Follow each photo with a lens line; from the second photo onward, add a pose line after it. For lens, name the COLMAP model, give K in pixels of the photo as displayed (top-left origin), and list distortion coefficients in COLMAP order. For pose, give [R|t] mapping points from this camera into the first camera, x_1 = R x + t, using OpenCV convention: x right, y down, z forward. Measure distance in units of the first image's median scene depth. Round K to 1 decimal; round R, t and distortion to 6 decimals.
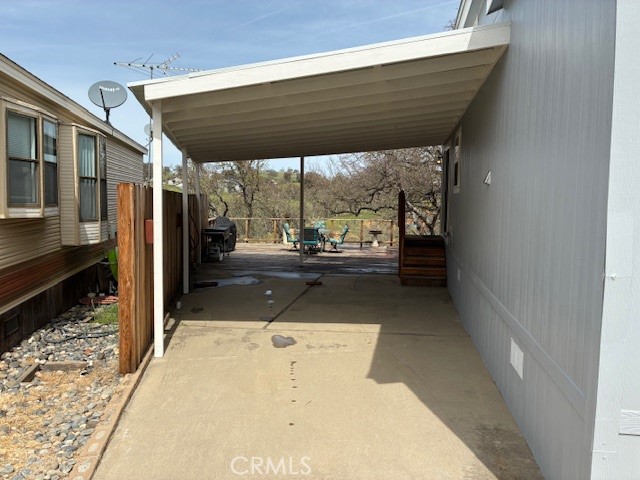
lens RADIAL K [[494.9, 0, 320.8], [0, 494.9, 230.5], [0, 0, 1]] dist [0.000444, 0.000265]
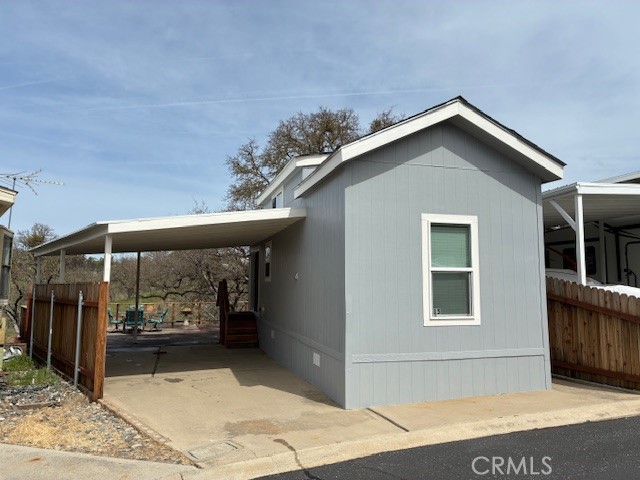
lens RADIAL K [[483.0, 0, 310.8], [0, 483.0, 235.2], [0, 0, 1]] dist [0.003379, -0.002335]
pose [[0.913007, 0.024052, 0.407235, -0.167518], [0.040545, 0.987968, -0.149252, 0.008986], [-0.405925, 0.152779, 0.901046, -0.328759]]
